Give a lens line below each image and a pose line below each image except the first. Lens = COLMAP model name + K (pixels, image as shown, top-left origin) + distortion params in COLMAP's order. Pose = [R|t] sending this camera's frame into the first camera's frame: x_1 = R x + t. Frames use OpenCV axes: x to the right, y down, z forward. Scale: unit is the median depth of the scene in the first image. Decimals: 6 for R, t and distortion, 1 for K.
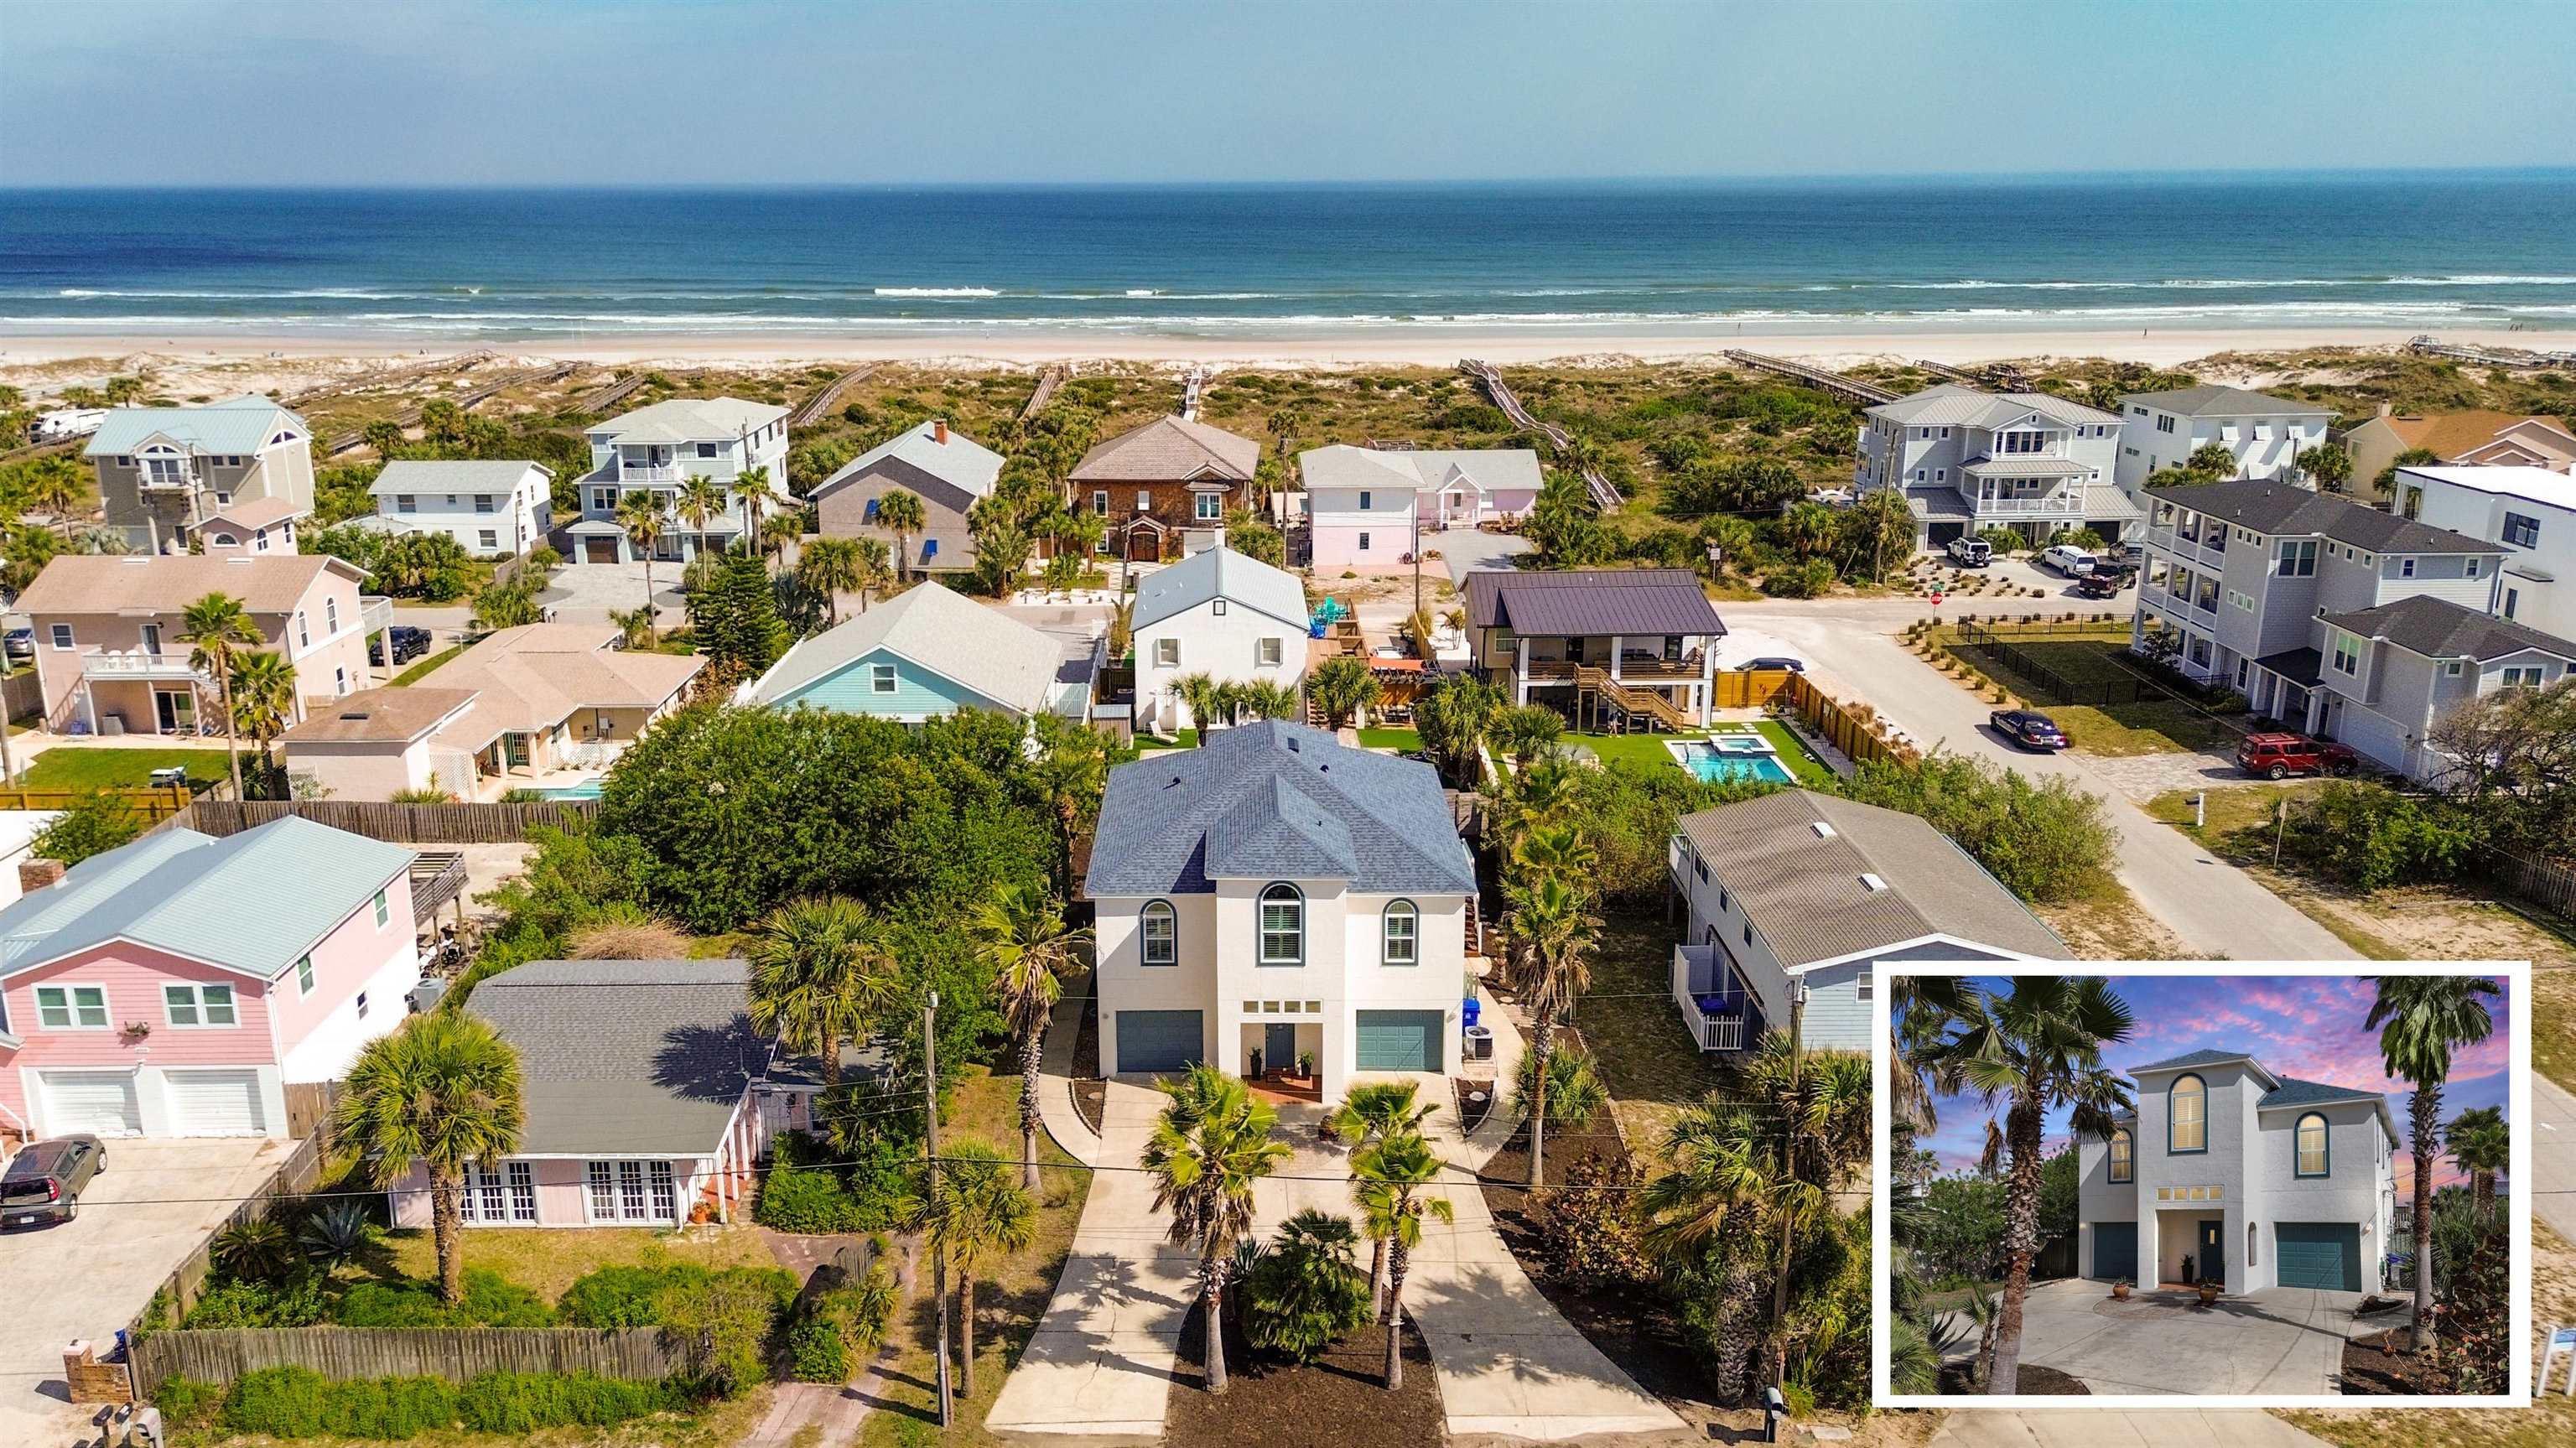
lens RADIAL K [[1913.4, 0, 1219.7], [0, 1913.4, 716.1], [0, 0, 1]] dist [0.104190, -0.144614]
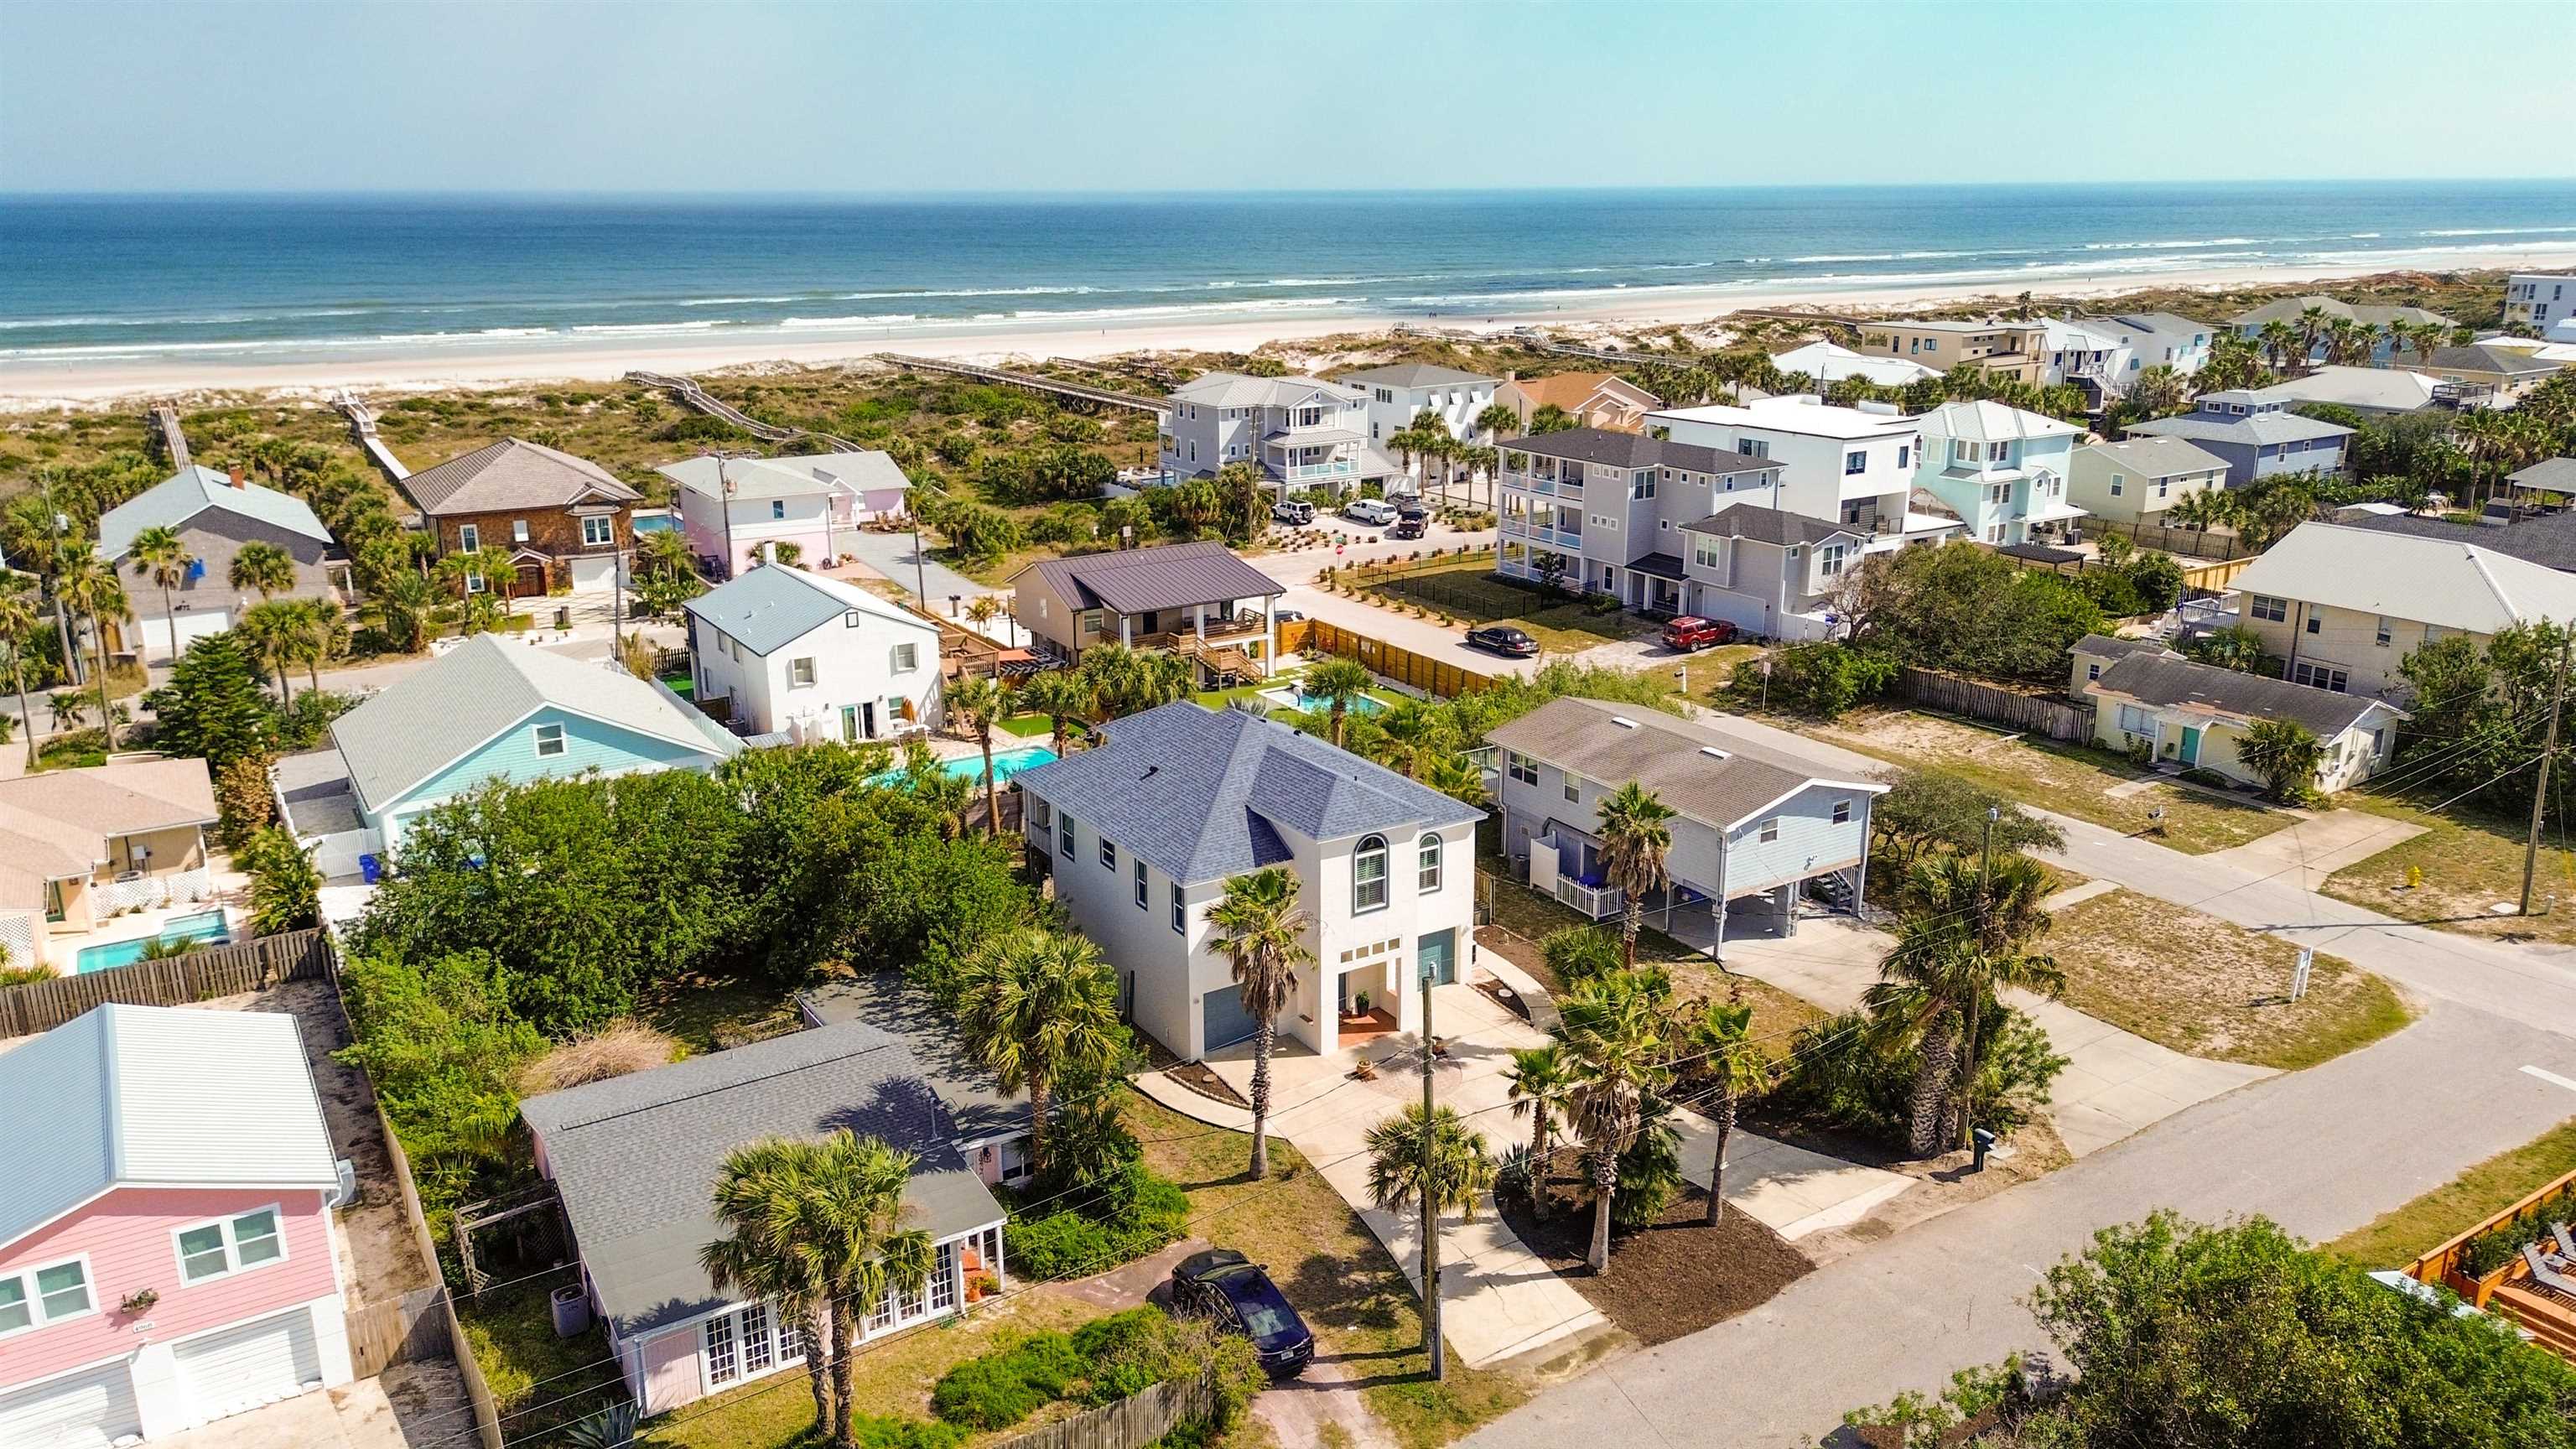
lens RADIAL K [[1817.2, 0, 1288.0], [0, 1817.2, 724.5], [0, 0, 1]] dist [0.098004, -0.130253]
pose [[0.841630, -0.149148, 0.519051, -0.296300], [0.144111, 0.988282, 0.050308, -0.018103], [-0.520472, 0.032460, 0.853261, 0.085551]]
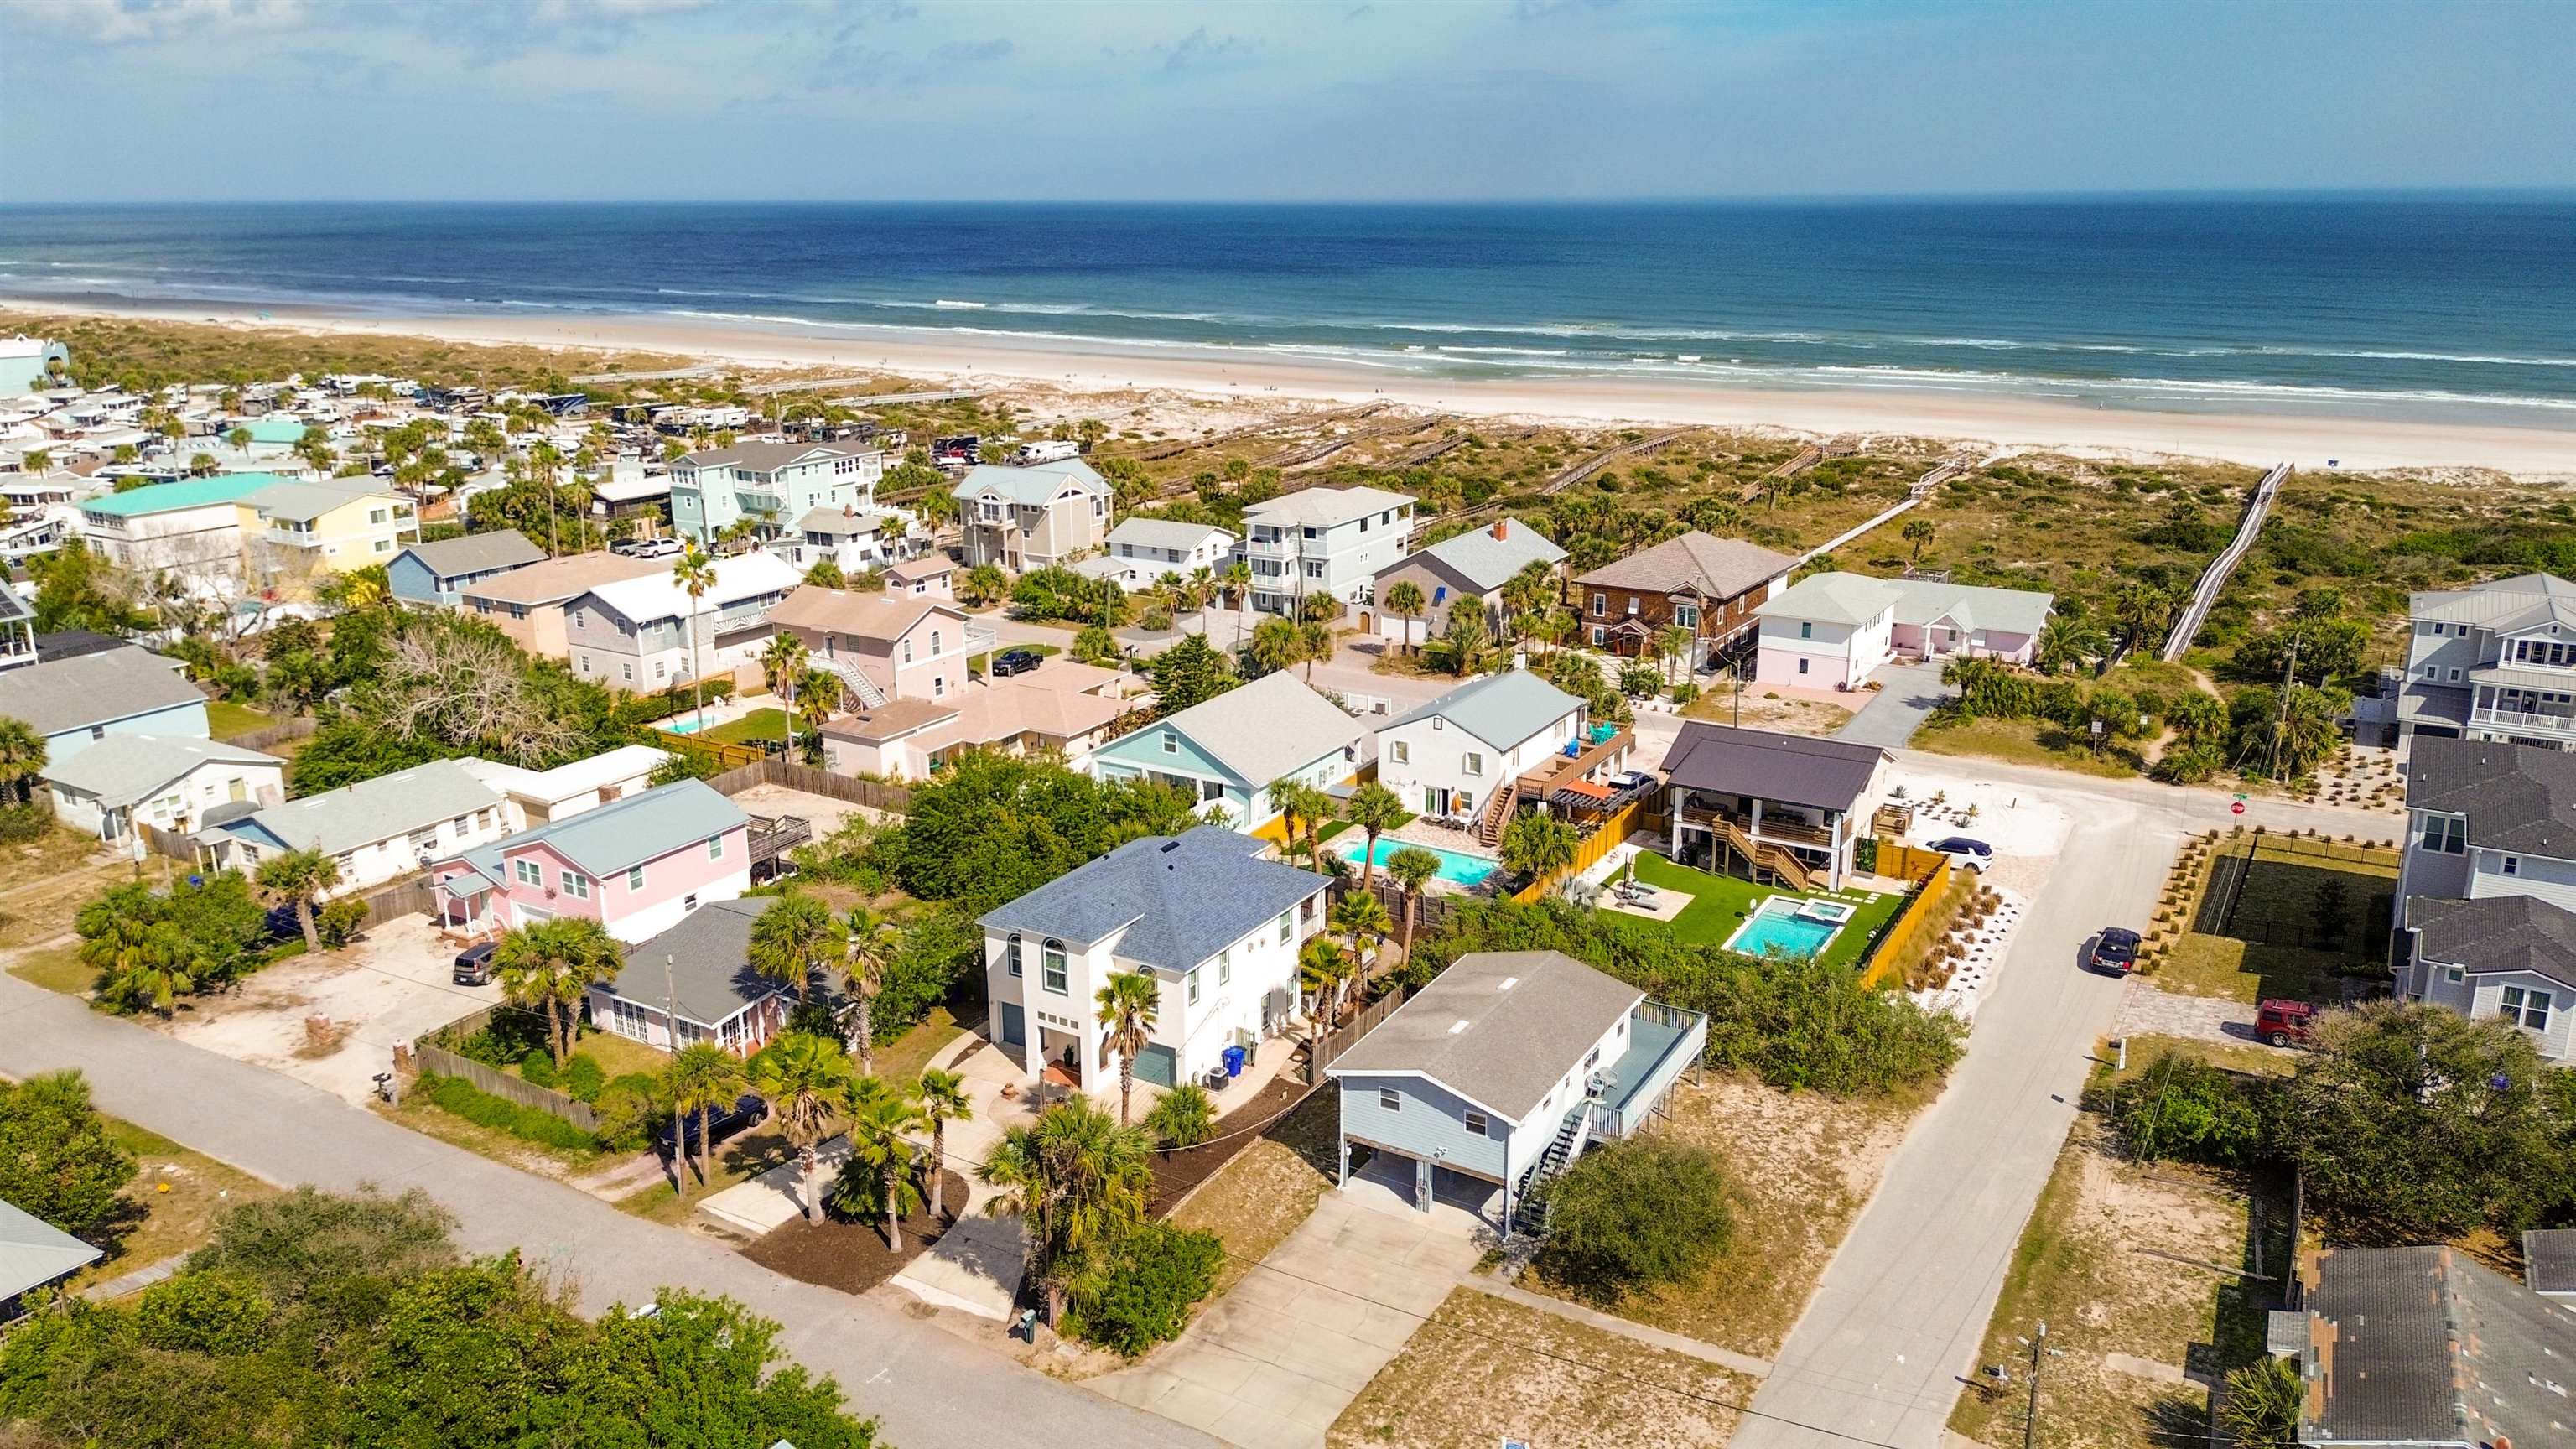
lens RADIAL K [[1817.2, 0, 1288.0], [0, 1817.2, 724.5], [0, 0, 1]] dist [0.098004, -0.130253]
pose [[0.858431, 0.143926, -0.492322, 0.490058], [-0.137602, 0.989261, 0.049273, -0.098533], [0.494127, 0.025447, 0.869017, -0.089549]]
